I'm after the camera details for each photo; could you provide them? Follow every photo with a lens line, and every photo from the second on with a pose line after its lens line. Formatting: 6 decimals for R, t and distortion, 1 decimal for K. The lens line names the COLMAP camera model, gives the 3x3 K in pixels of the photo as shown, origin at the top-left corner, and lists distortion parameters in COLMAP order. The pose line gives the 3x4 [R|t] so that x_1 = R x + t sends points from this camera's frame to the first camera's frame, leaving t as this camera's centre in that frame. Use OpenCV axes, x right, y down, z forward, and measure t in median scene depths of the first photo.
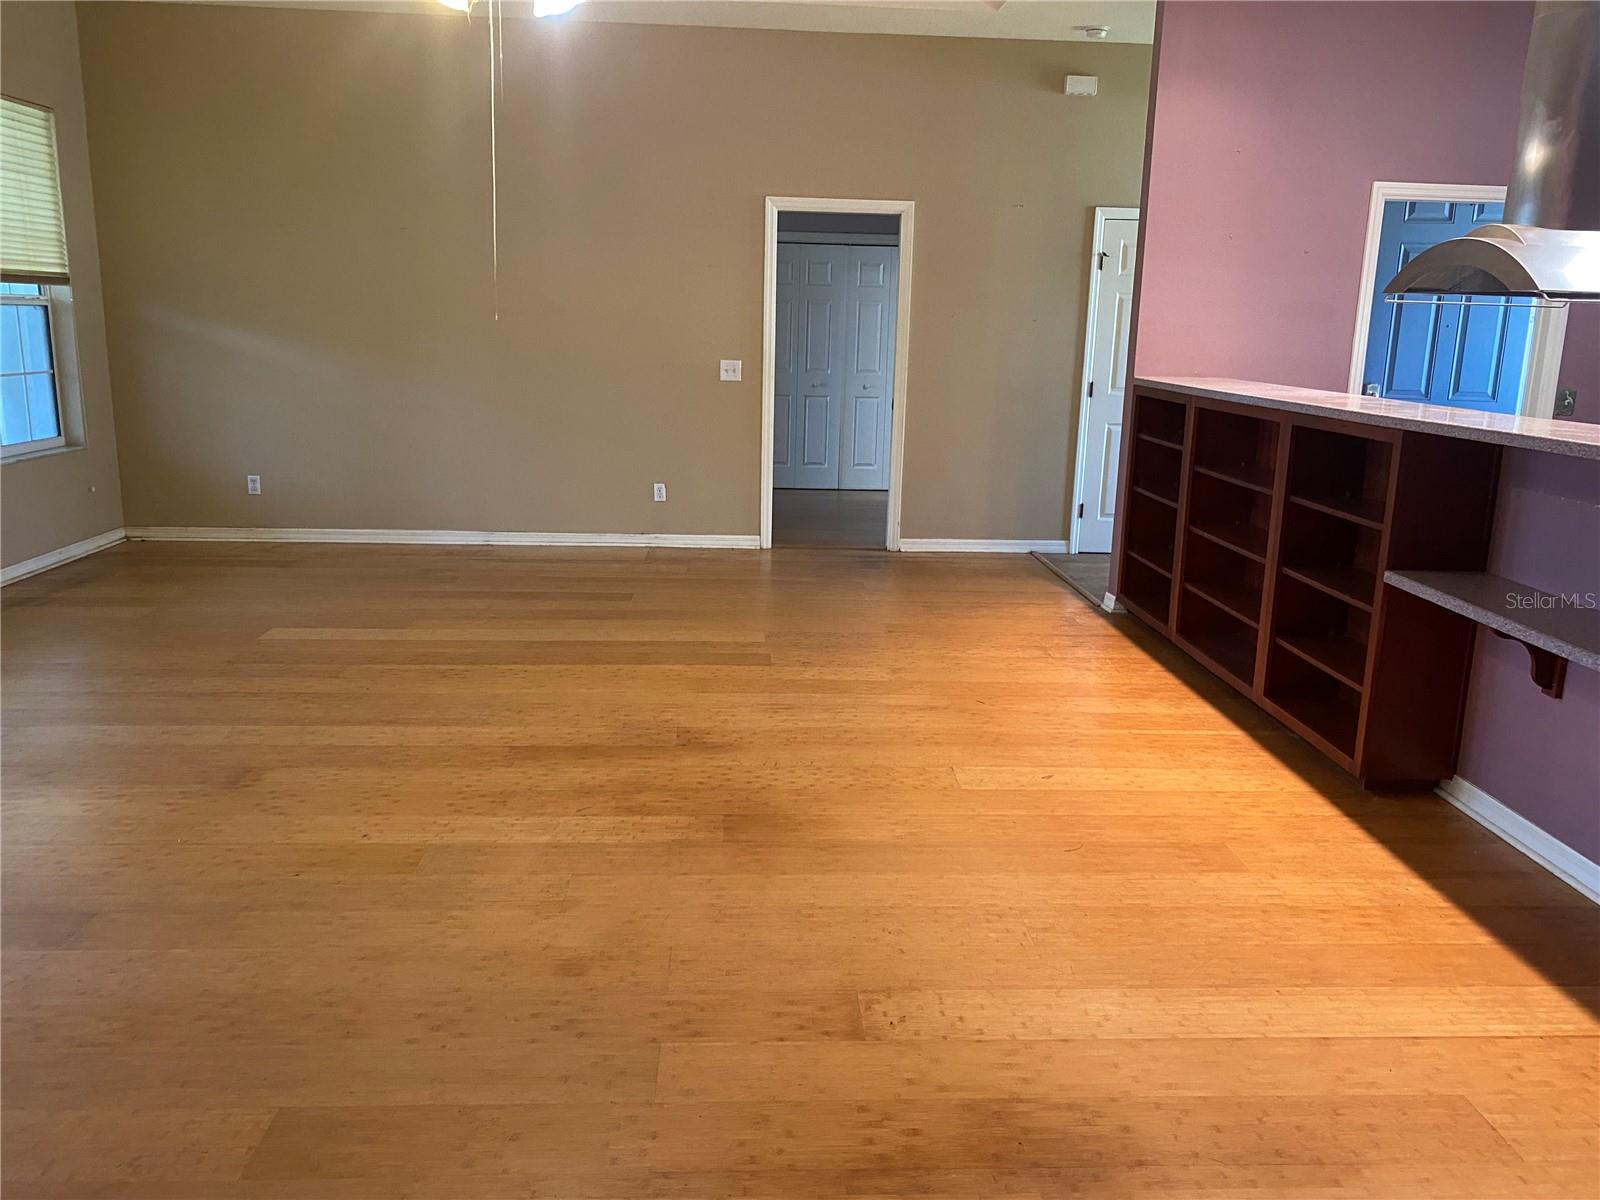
lens RADIAL K [[1222.4, 0, 812.5], [0, 1222.4, 593.8], [0, 0, 1]] dist [0.037846, -0.039157]
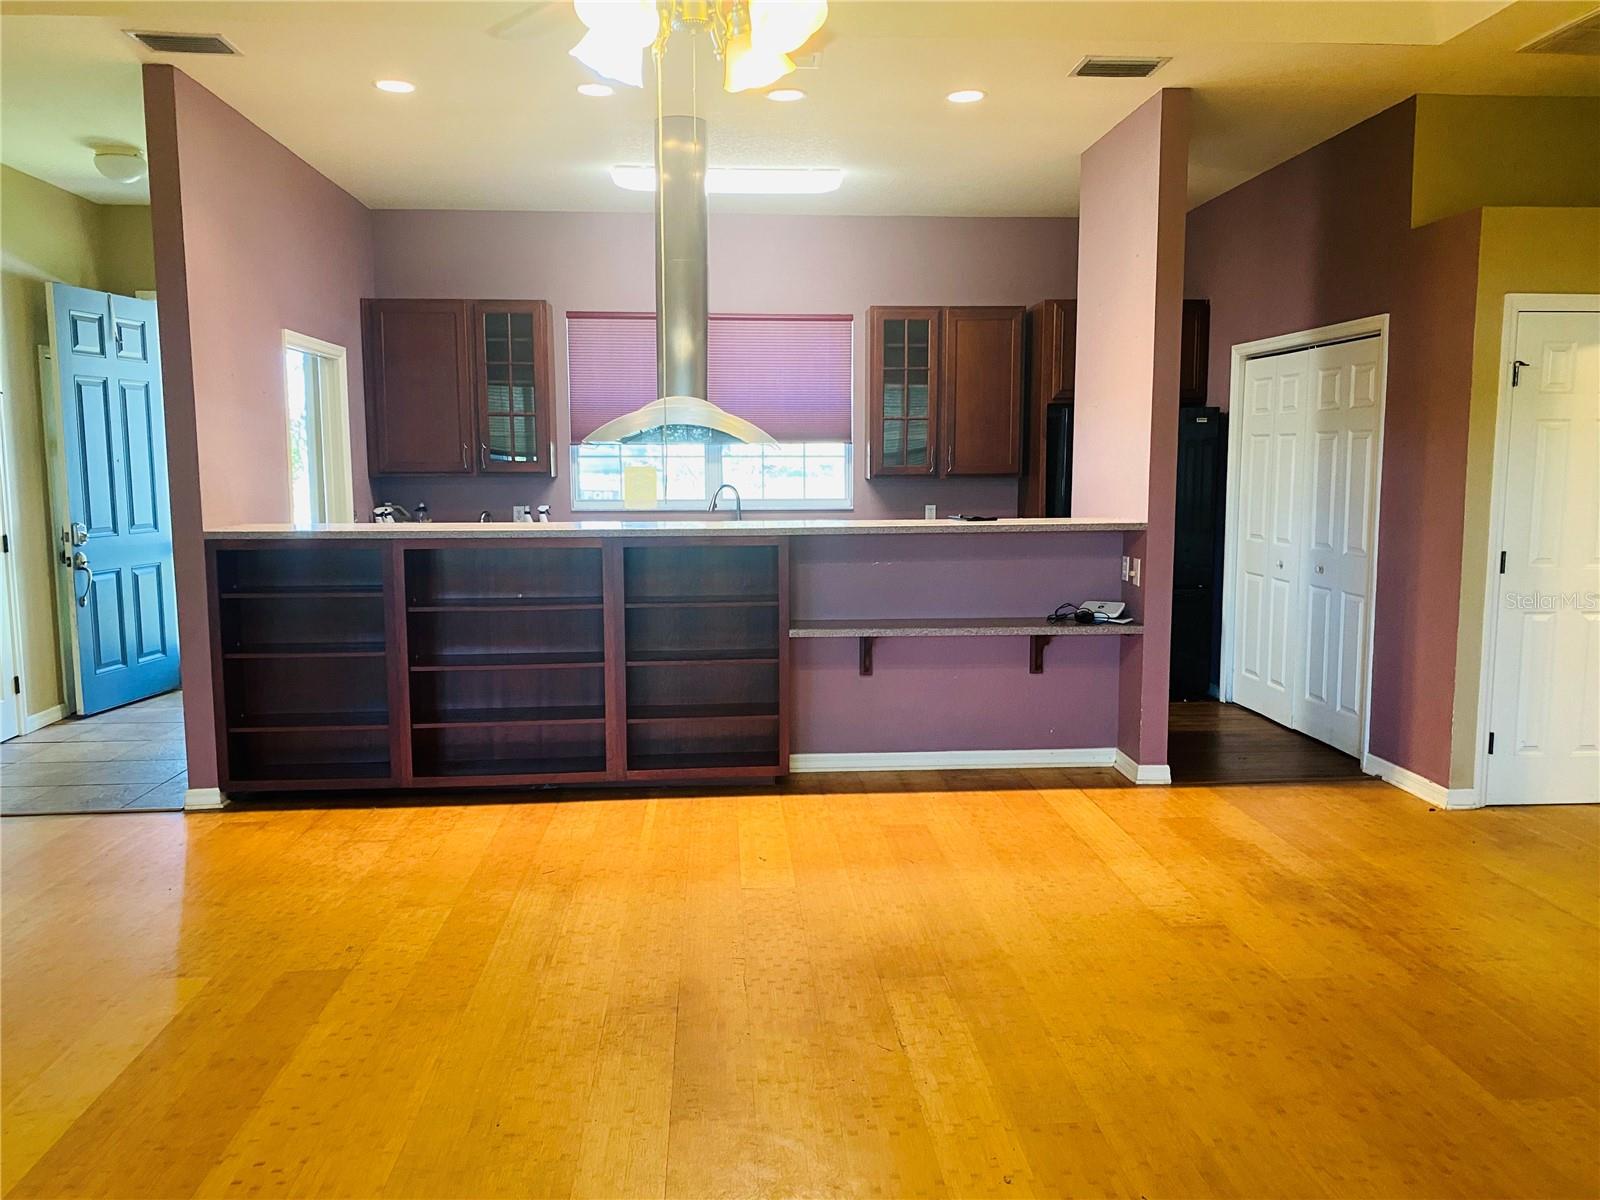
lens RADIAL K [[1222.4, 0, 808.9], [0, 1222.4, 597.2], [0, 0, 1]] dist [0.037846, -0.039157]
pose [[-0.021394, -0.146167, 0.989029, -0.868507], [0.223621, 0.963492, 0.147230, -0.236611], [-0.974441, 0.224317, 0.012073, 0.843618]]
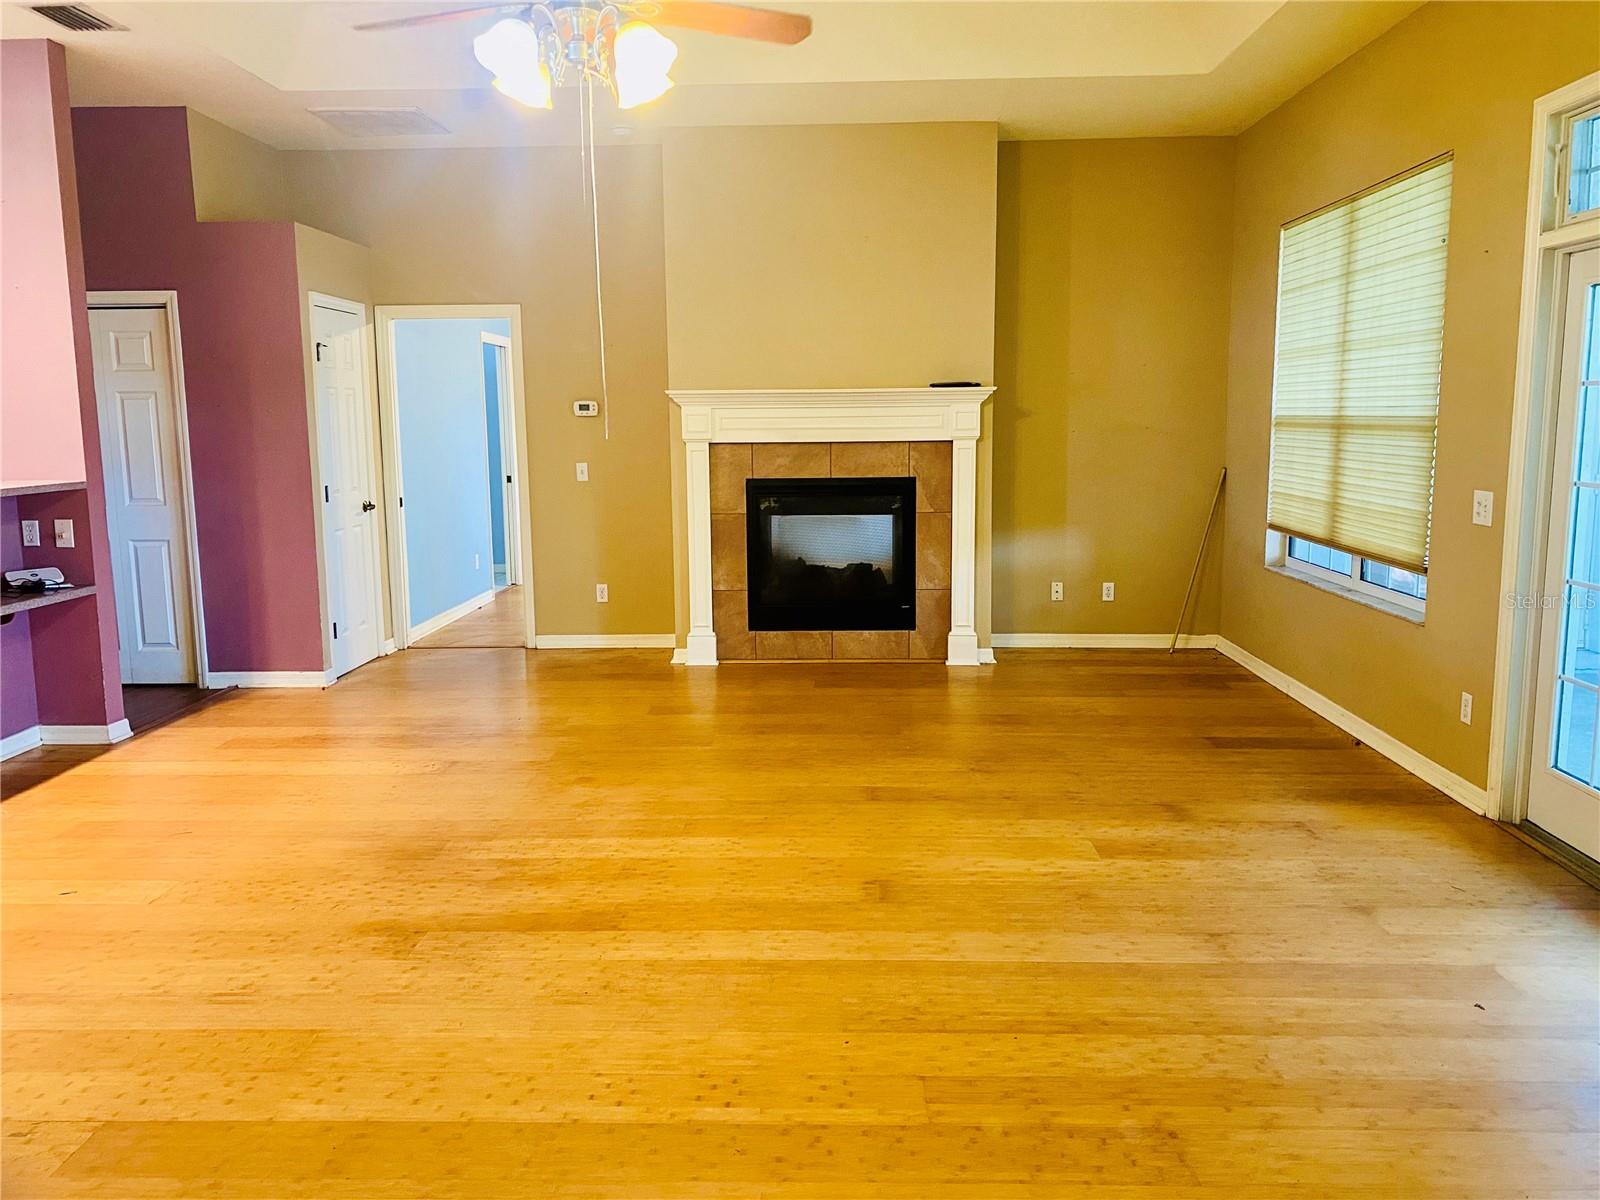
lens RADIAL K [[1222.4, 0, 807.0], [0, 1222.4, 585.2], [0, 0, 1]] dist [0.037846, -0.039157]
pose [[-0.996497, -0.026111, 0.079454, -0.433348], [0.003985, 0.934113, 0.356954, -0.399226], [-0.083539, 0.356020, -0.930737, 1.678687]]
